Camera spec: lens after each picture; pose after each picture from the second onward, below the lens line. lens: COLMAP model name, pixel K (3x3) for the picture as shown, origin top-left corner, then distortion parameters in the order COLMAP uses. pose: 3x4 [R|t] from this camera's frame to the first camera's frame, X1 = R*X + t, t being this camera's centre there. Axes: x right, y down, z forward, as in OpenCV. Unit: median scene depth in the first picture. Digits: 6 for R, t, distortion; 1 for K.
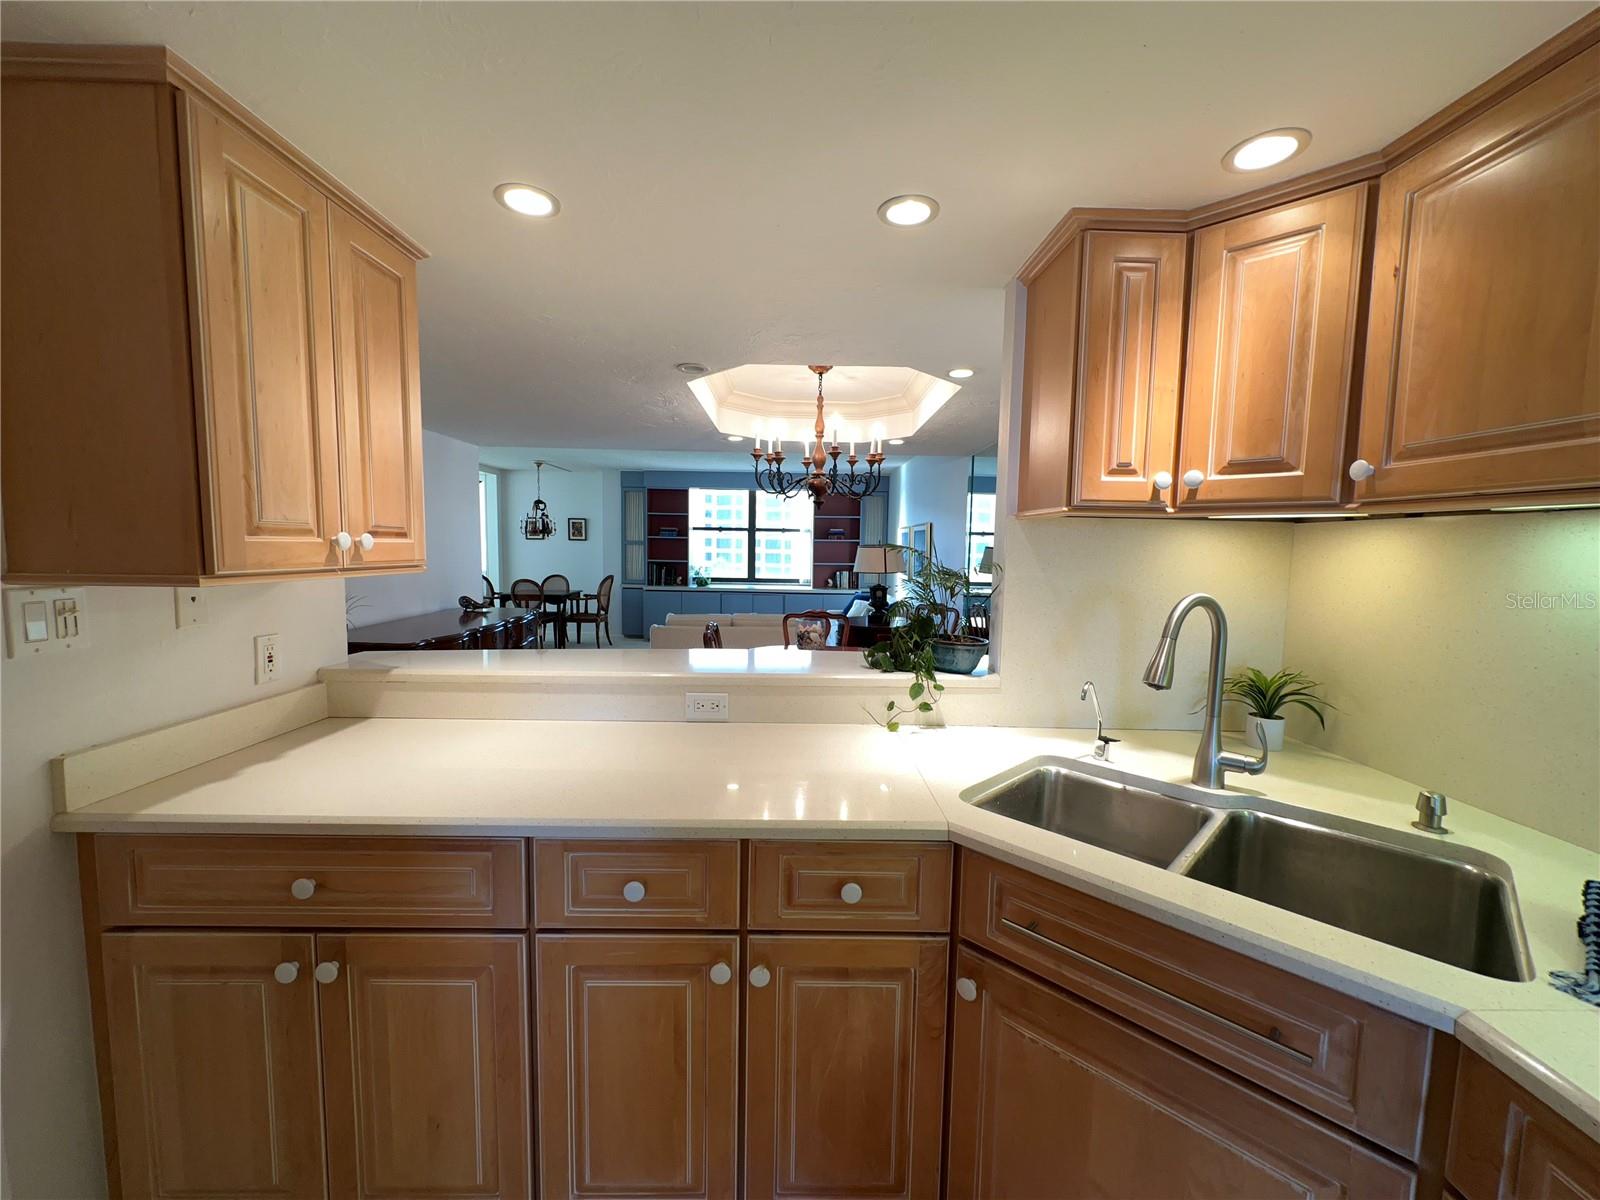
lens RADIAL K [[635.0, 0, 799.9], [0, 635.0, 599.5], [0, 0, 1]] dist [-0.005424, 0.000977]
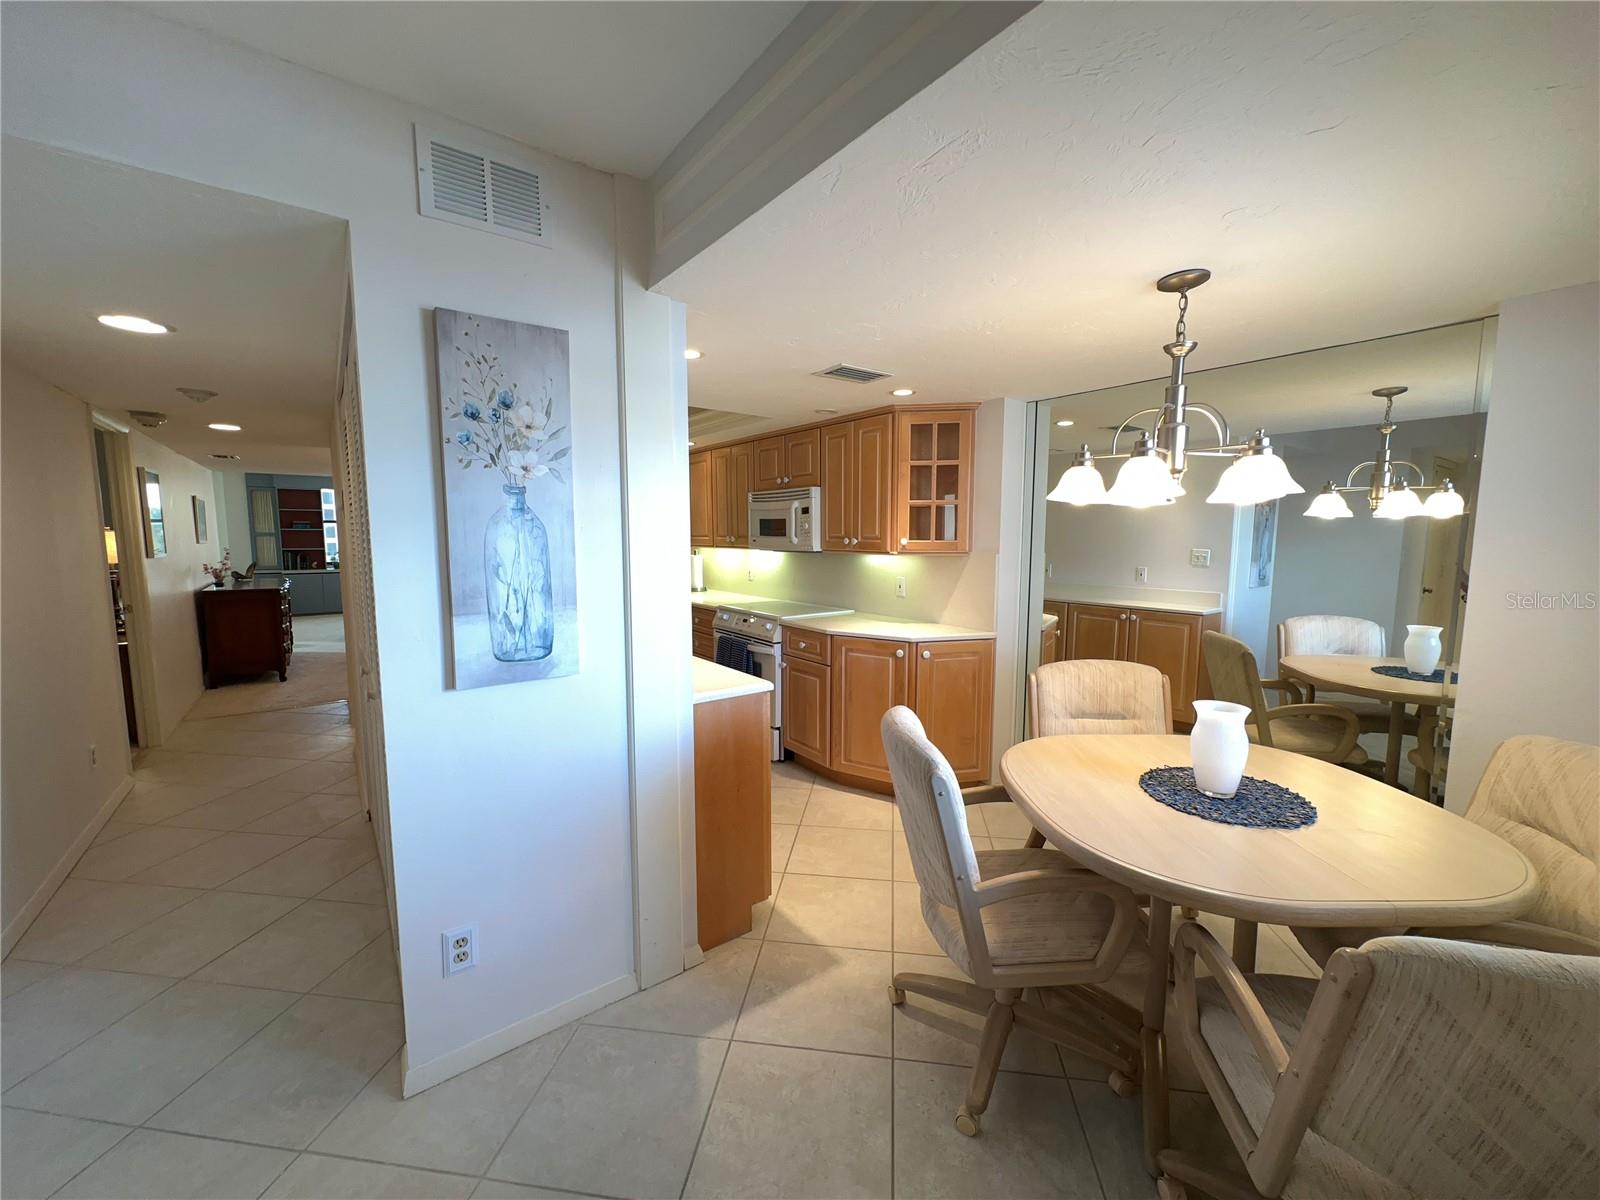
lens RADIAL K [[635.0, 0, 801.5], [0, 635.0, 598.8], [0, 0, 1]] dist [-0.005424, 0.000977]
pose [[0.810581, -0.078077, 0.580399, -0.147077], [0.063364, 0.996947, 0.045619, 0.038735], [-0.582189, -0.000201, 0.813054, -0.528375]]
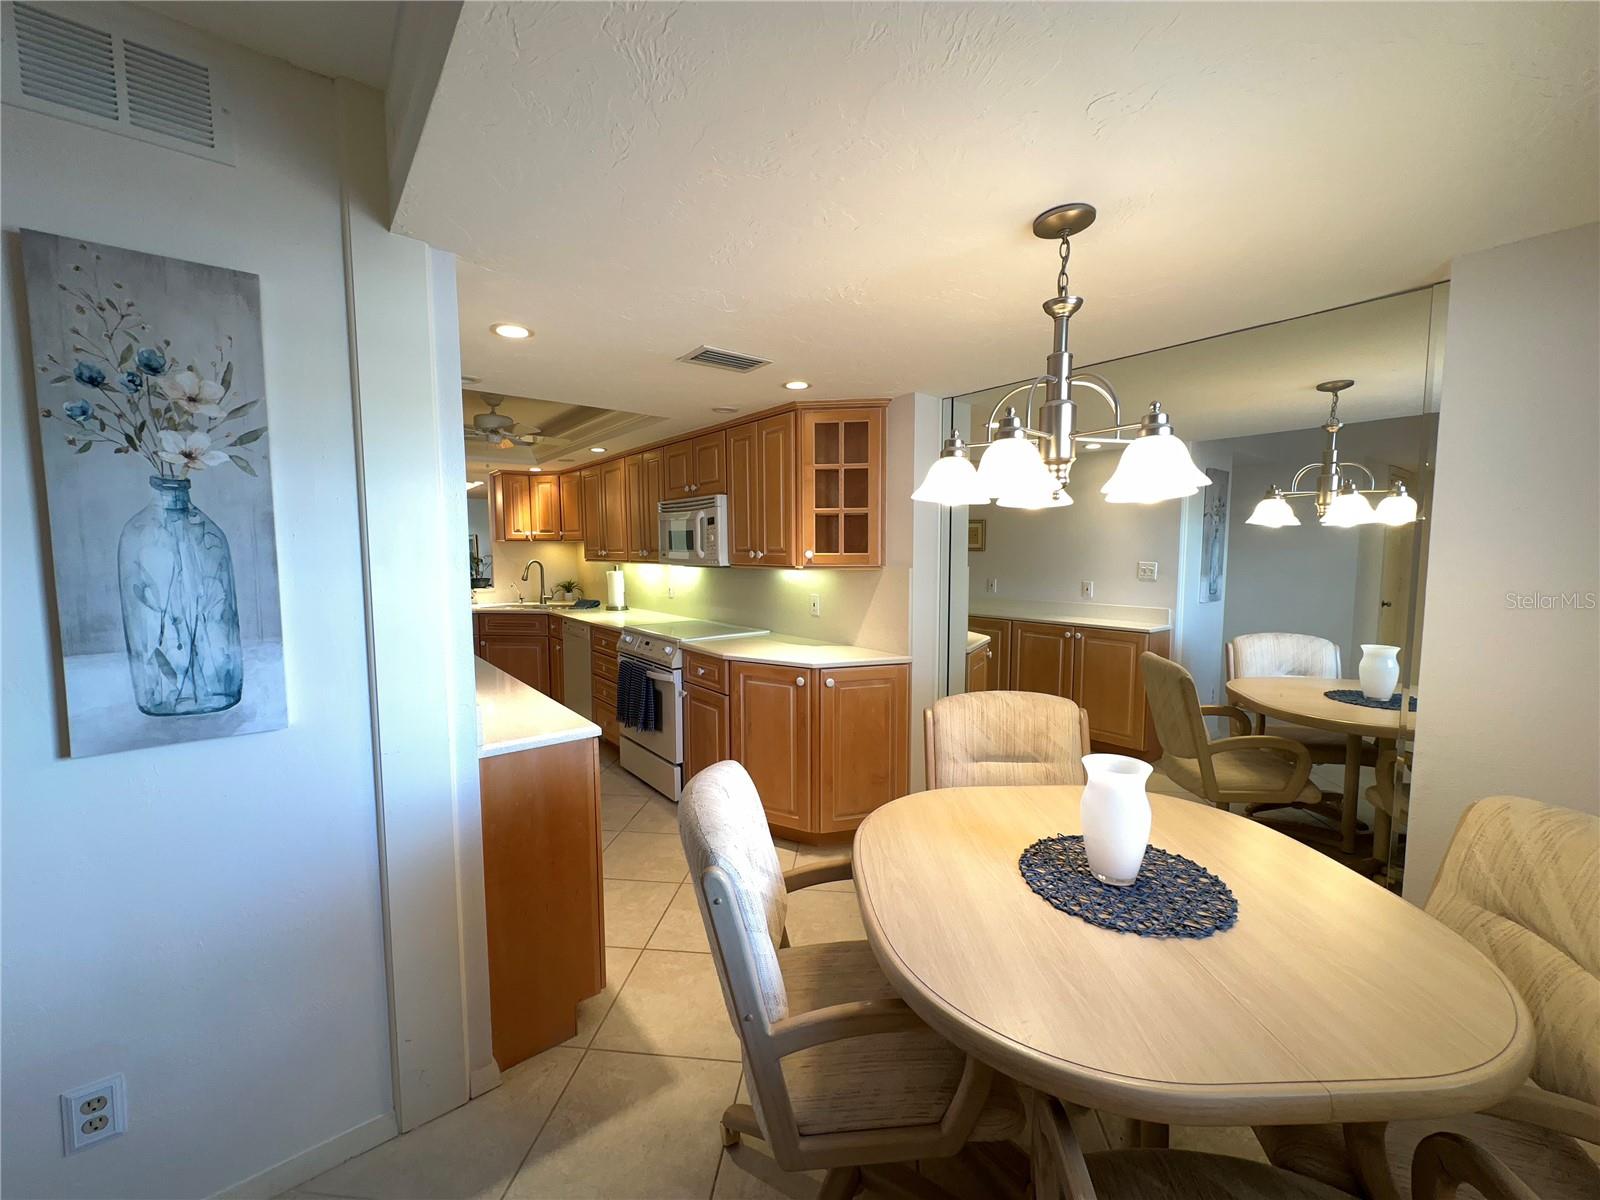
lens RADIAL K [[635.0, 0, 800.8], [0, 635.0, 598.9], [0, 0, 1]] dist [-0.005424, 0.000977]
pose [[0.791272, -0.069113, 0.607546, -0.088377], [0.069283, 0.997327, 0.023219, 0.041063], [-0.607527, 0.023720, 0.793945, -0.520689]]
